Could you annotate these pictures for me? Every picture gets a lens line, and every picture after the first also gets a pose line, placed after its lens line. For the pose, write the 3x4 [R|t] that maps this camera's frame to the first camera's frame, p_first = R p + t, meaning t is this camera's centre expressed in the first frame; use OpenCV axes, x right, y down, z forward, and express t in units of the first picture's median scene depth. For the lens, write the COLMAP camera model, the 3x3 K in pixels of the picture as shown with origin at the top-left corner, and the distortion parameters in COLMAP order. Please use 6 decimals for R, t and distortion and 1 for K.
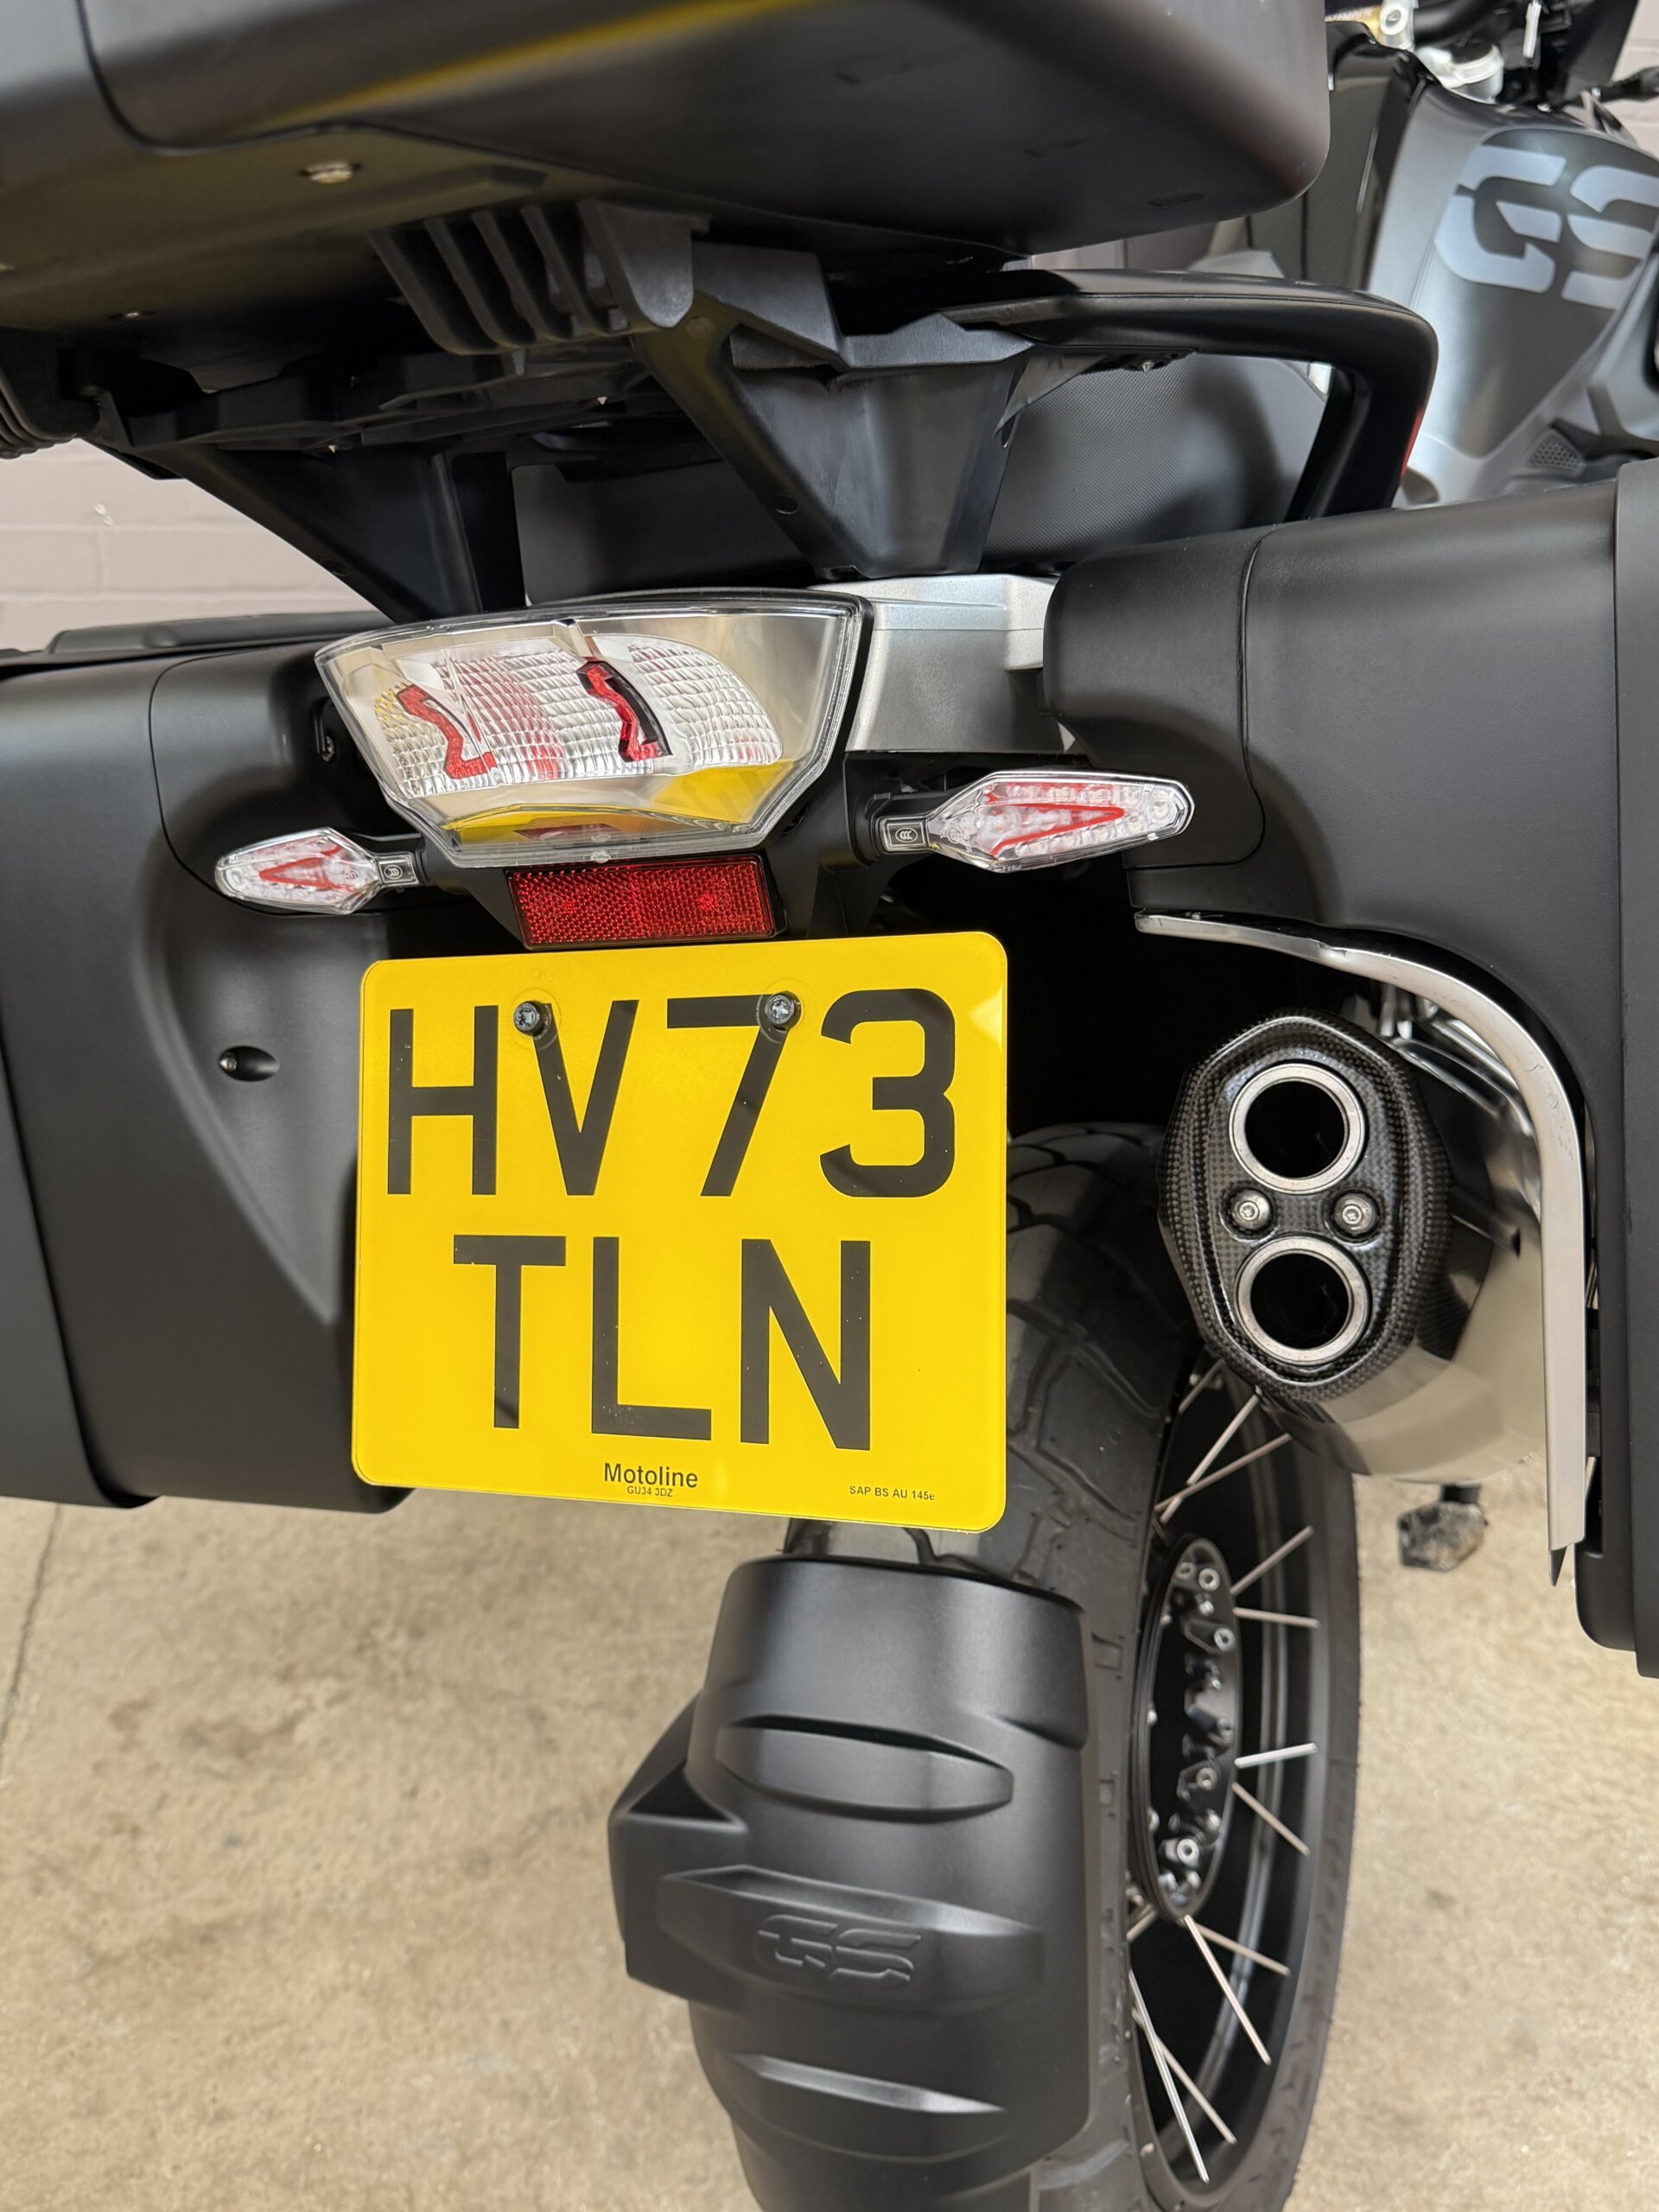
lens RADIAL K [[2024.2, 0, 833.1], [0, 2024.2, 1124.1], [0, 0, 1]] dist [0.119807, -0.330673]
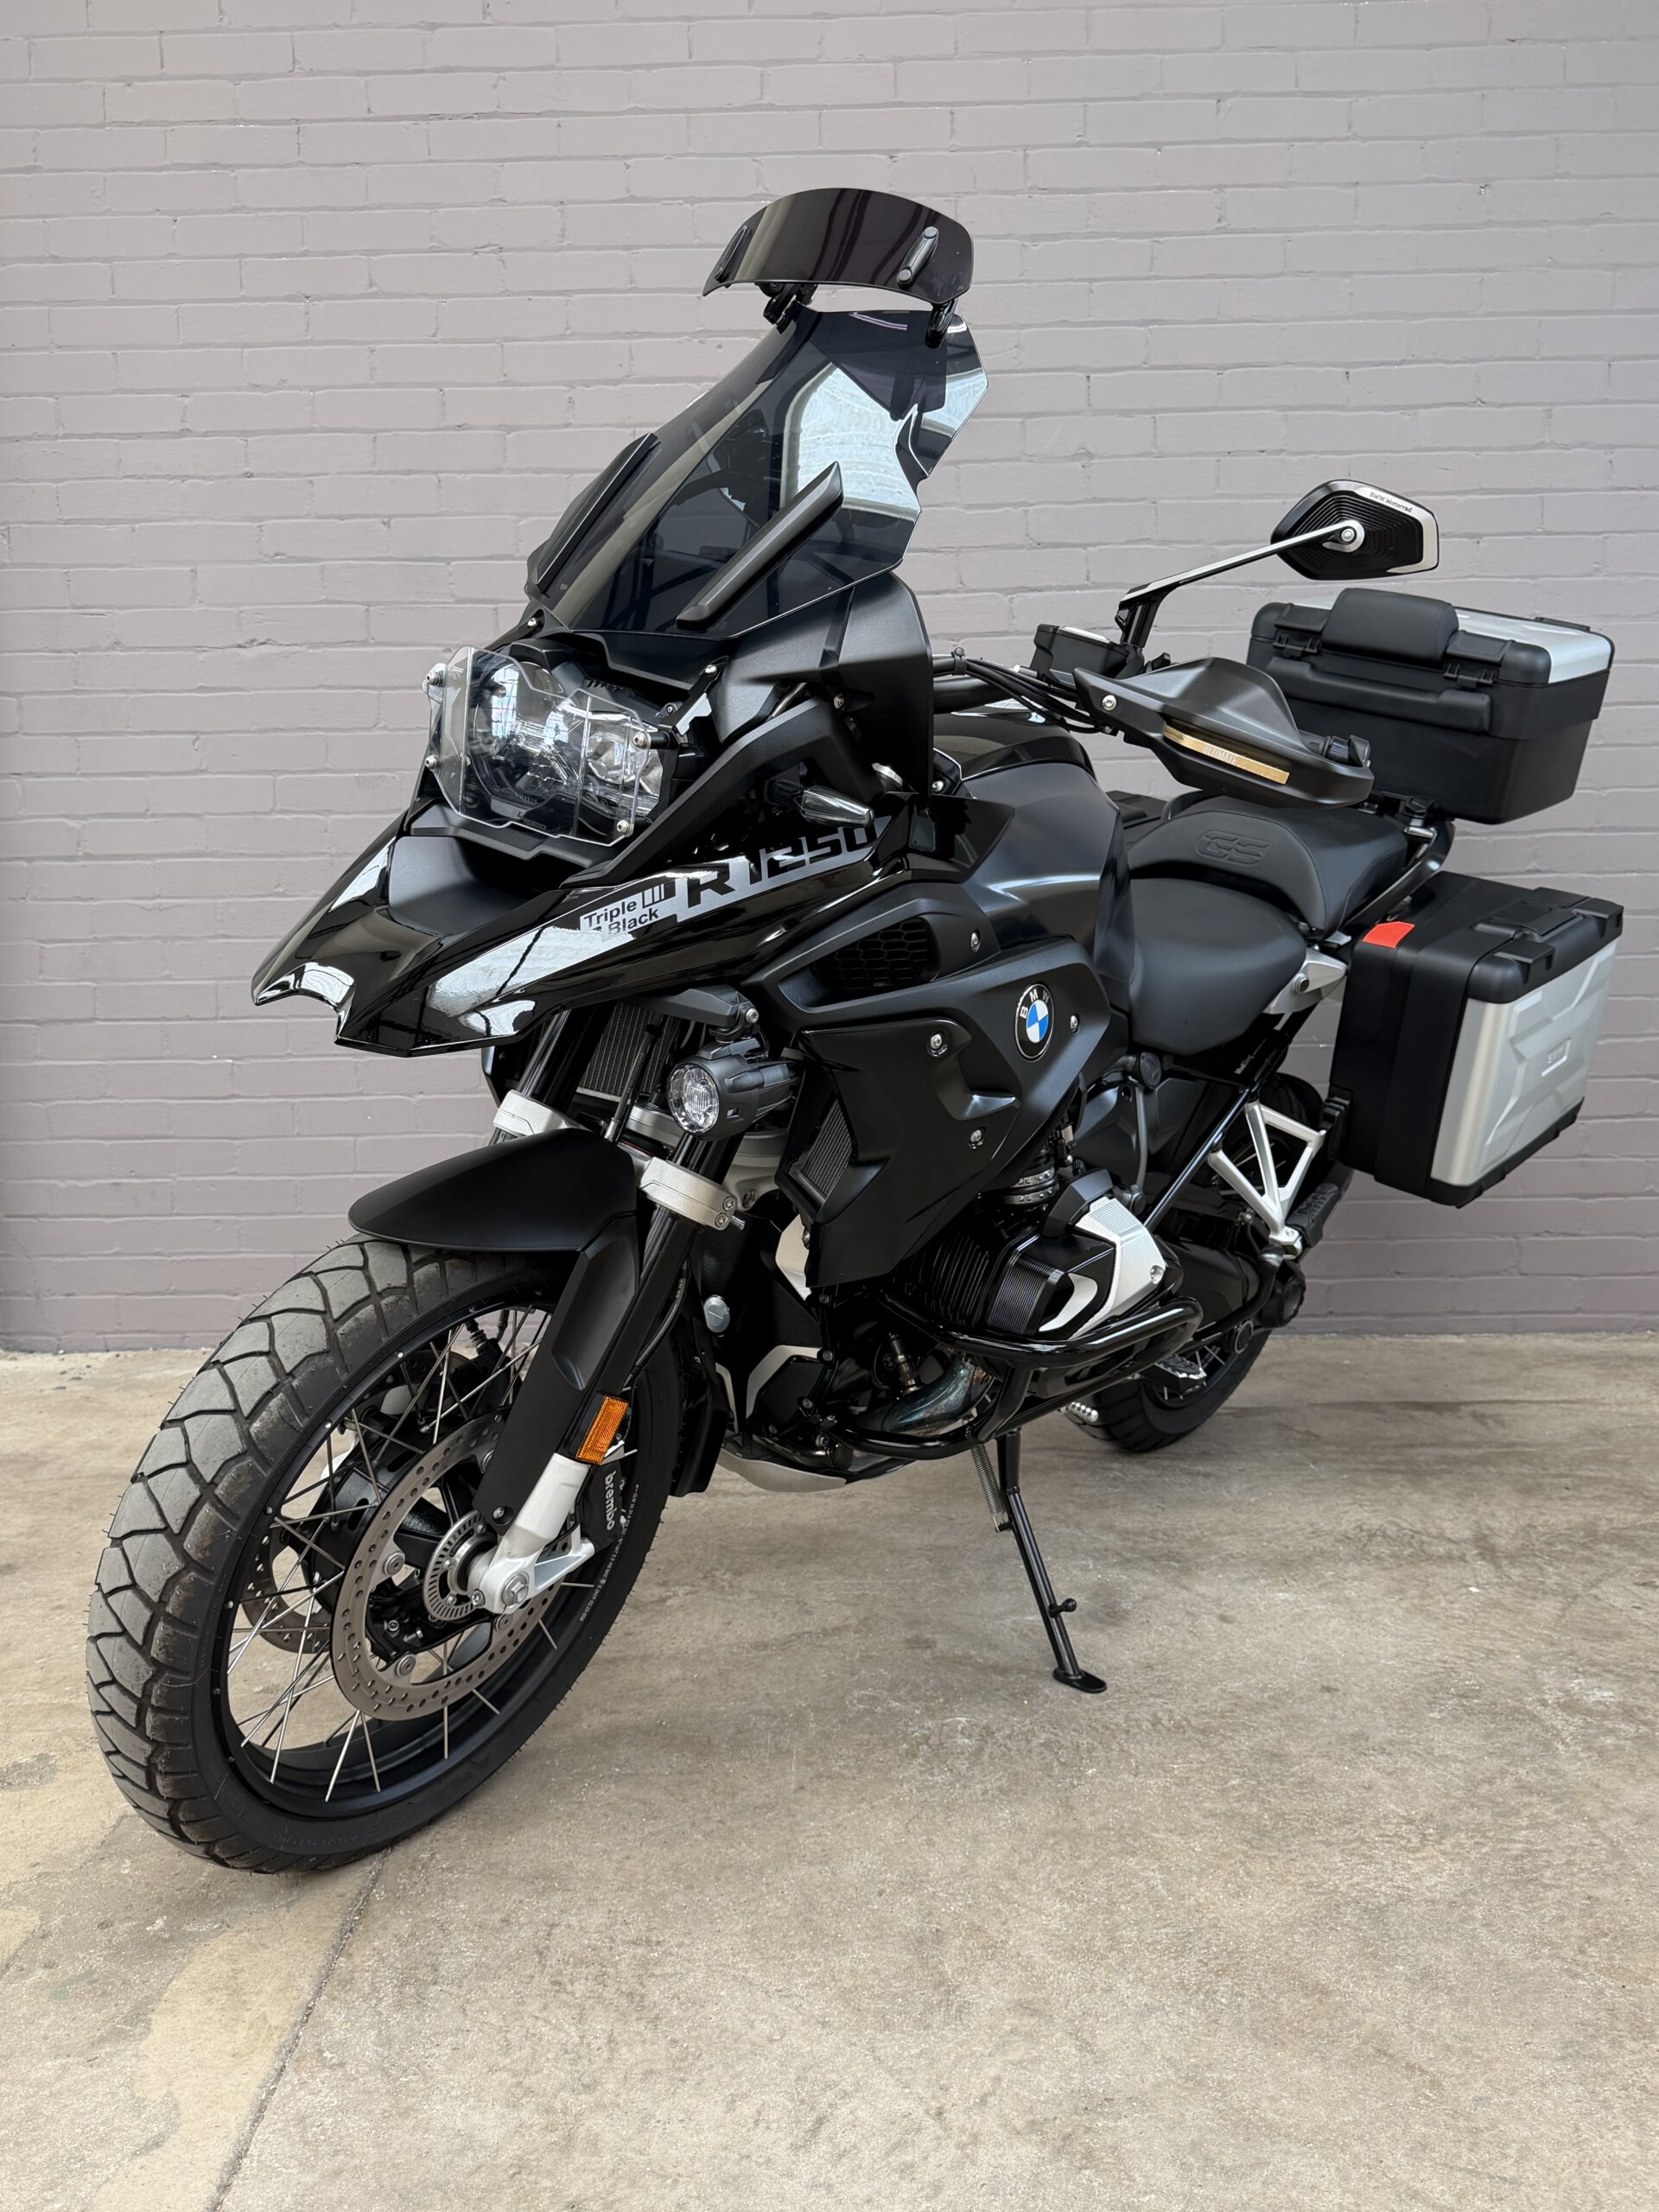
lens RADIAL K [[1853.7, 0, 829.5], [0, 1853.7, 1106.0], [0, 0, 1]] dist [0.096909, -0.181222]
pose [[0.981638, -0.032232, -0.188012, 0.213465], [-0.038783, 0.931311, -0.362154, 0.536312], [0.186771, 0.362796, 0.912960, -0.664332]]
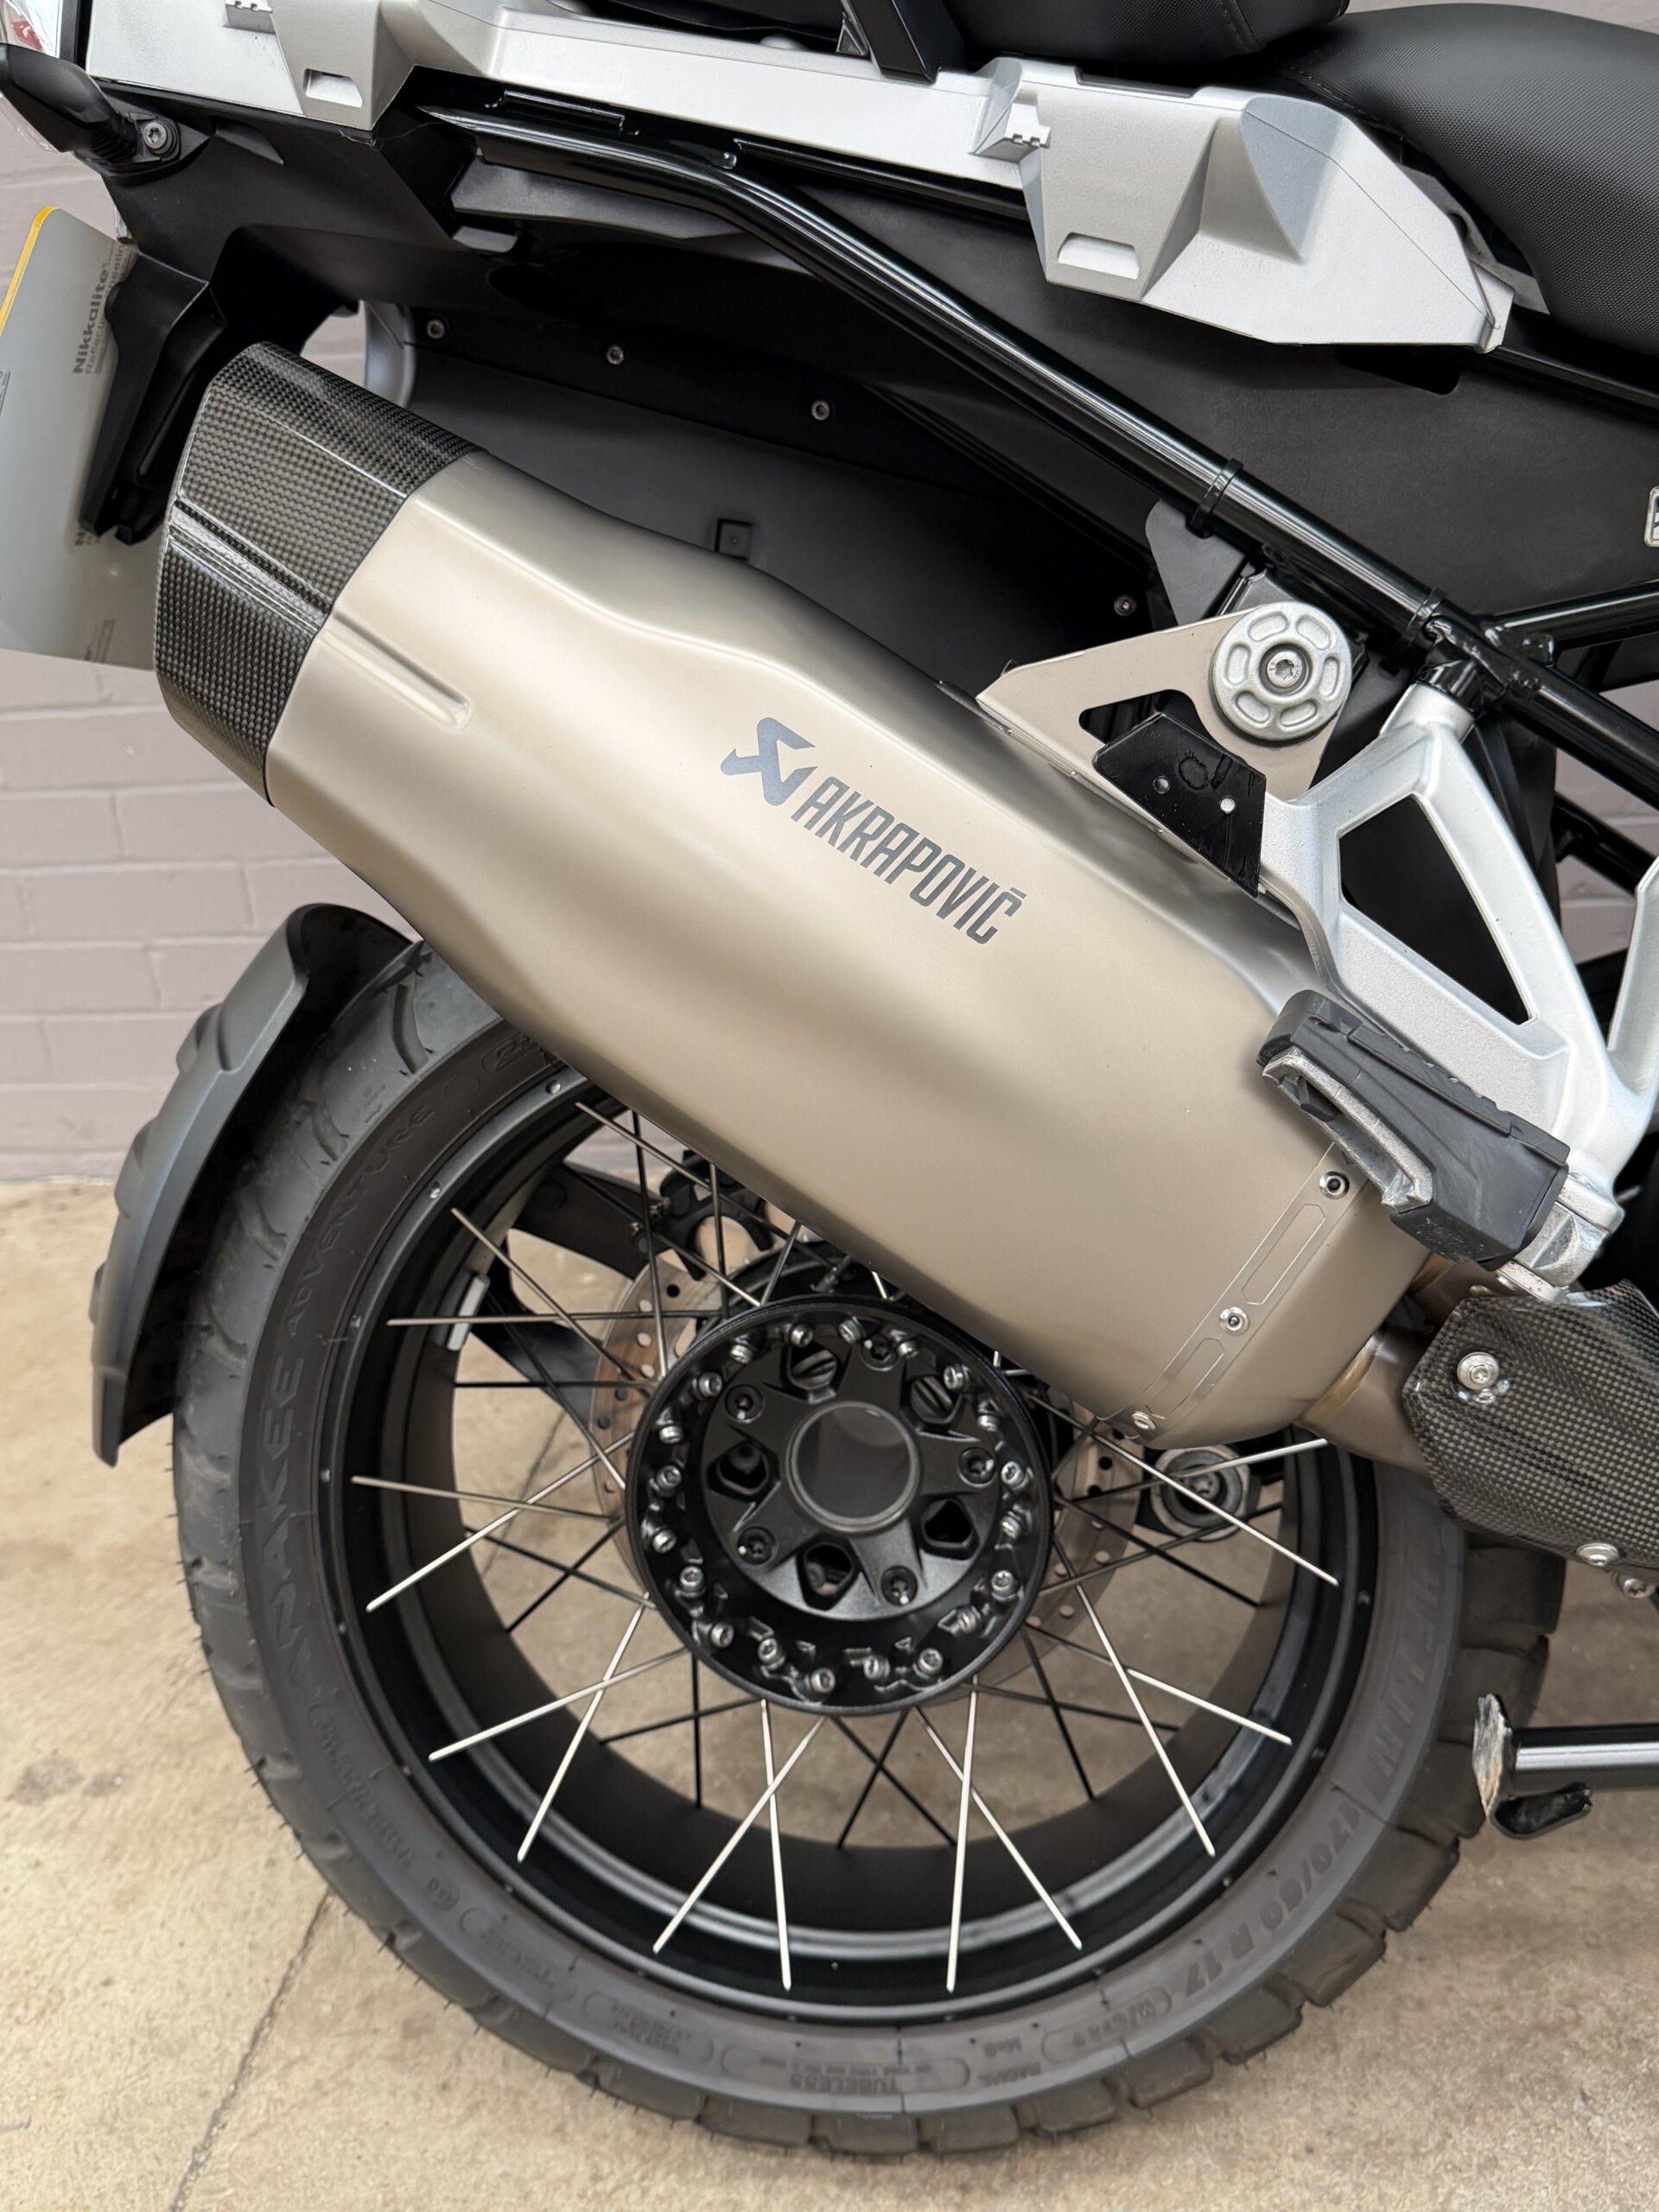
lens RADIAL K [[1991.2, 0, 825.9], [0, 1991.2, 1119.9], [0, 0, 1]] dist [0.247048, -0.725589]
pose [[0.947983, 0.019125, -0.317746, -0.011953], [-0.051871, 0.994133, -0.094919, -0.033370], [0.314066, 0.106463, 0.943413, 0.508016]]
